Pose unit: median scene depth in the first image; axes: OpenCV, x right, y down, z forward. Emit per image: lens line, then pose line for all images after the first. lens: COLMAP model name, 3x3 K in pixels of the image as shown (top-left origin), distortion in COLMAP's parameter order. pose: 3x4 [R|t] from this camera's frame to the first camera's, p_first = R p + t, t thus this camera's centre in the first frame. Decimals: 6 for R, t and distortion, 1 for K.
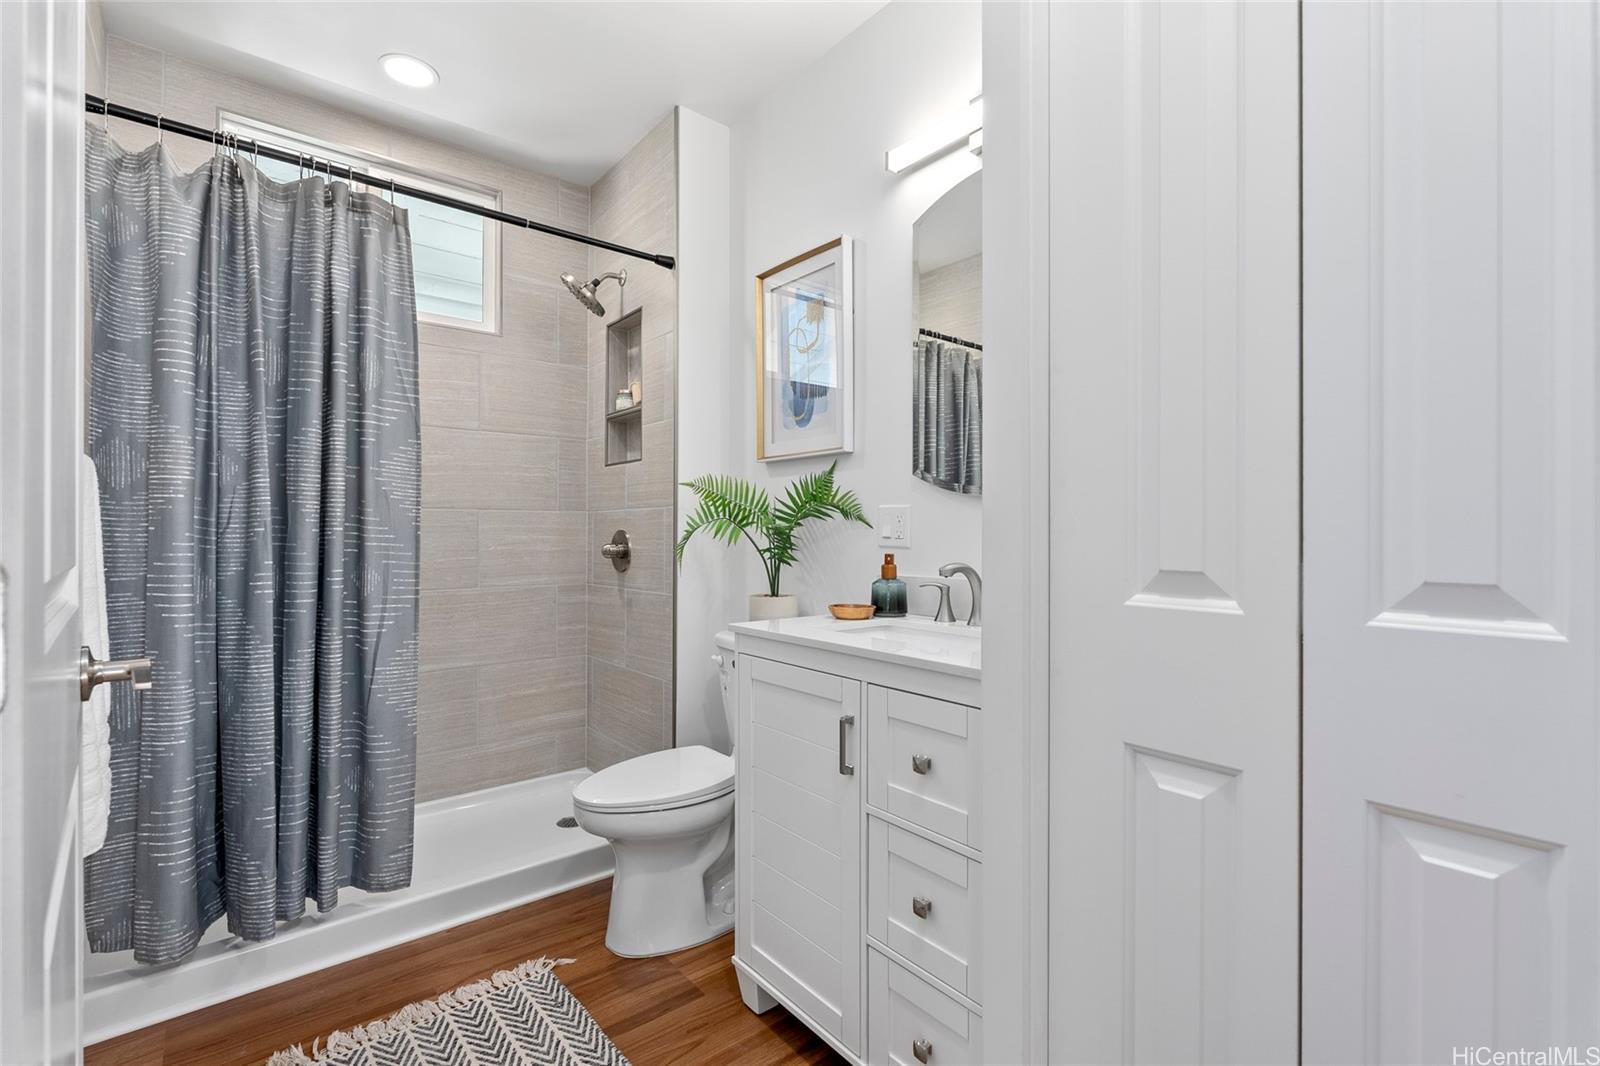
lens RADIAL K [[719.8, 0, 802.0], [0, 719.8, 533.8], [0, 0, 1]] dist [-0.005616, 0.001476]
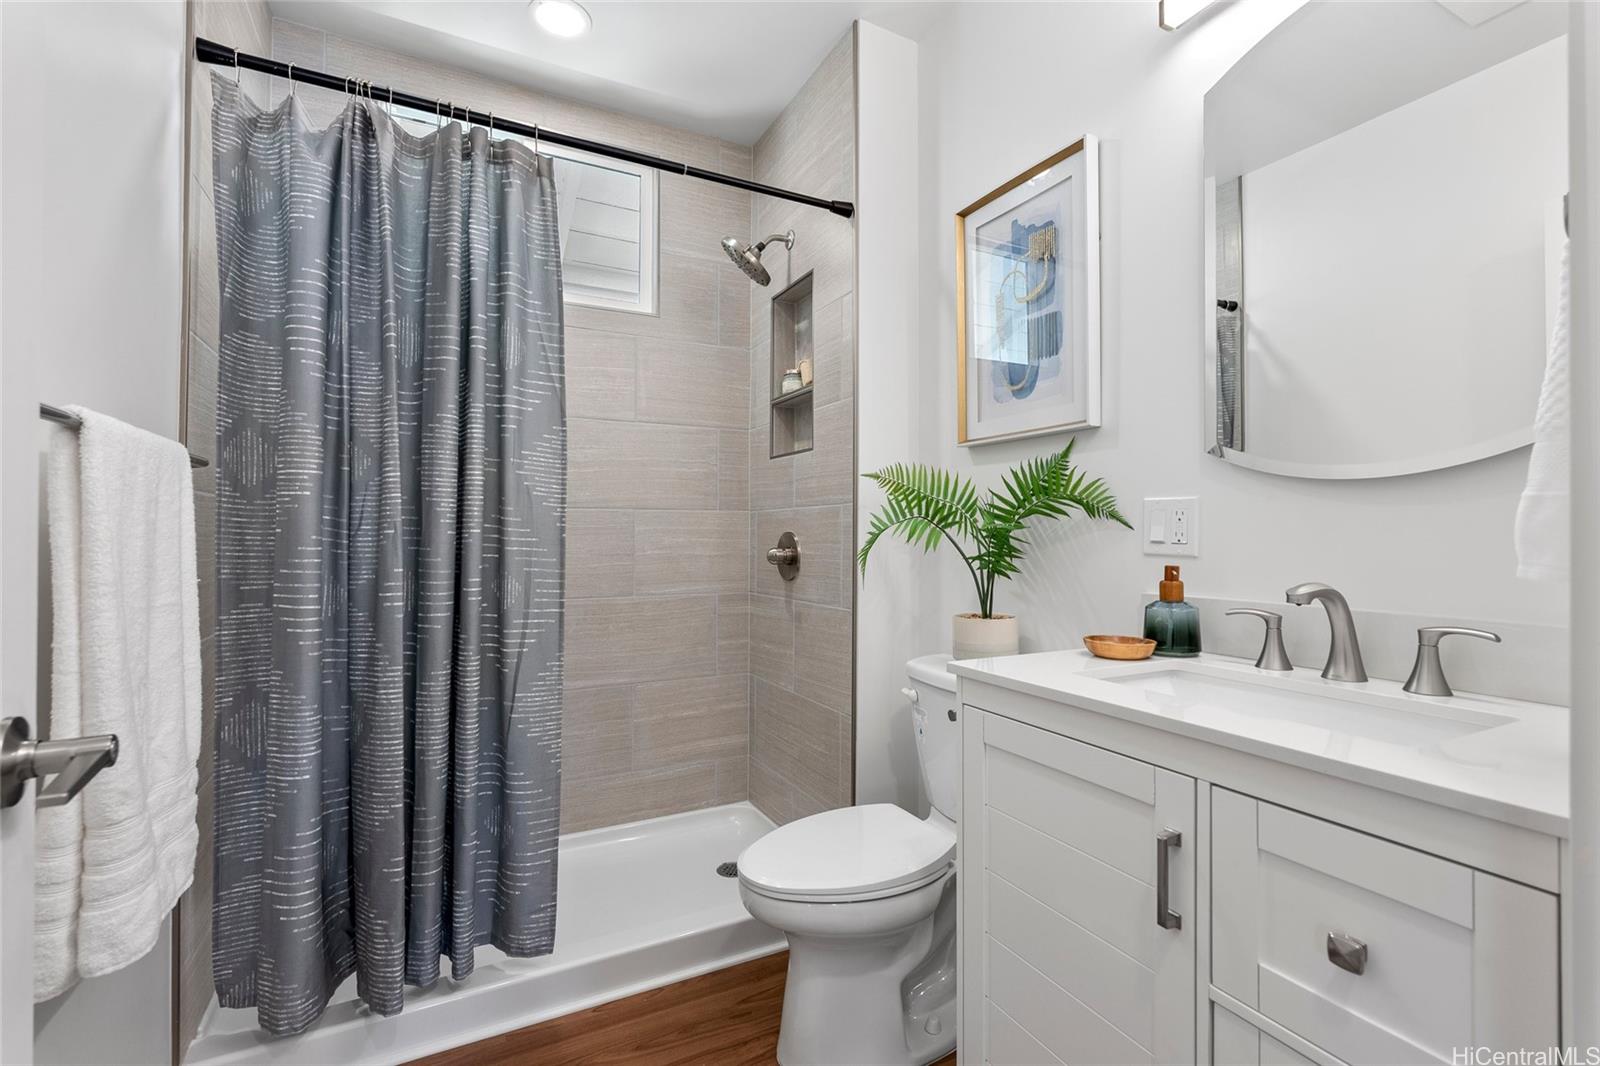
lens RADIAL K [[719.8, 0, 799.9], [0, 719.8, 531.4], [0, 0, 1]] dist [-0.005616, 0.001476]
pose [[0.978022, -0.000565, -0.208500, -0.085048], [-0.000523, 0.999987, -0.005166, -0.001848], [0.208500, 0.005161, 0.978009, 0.233032]]
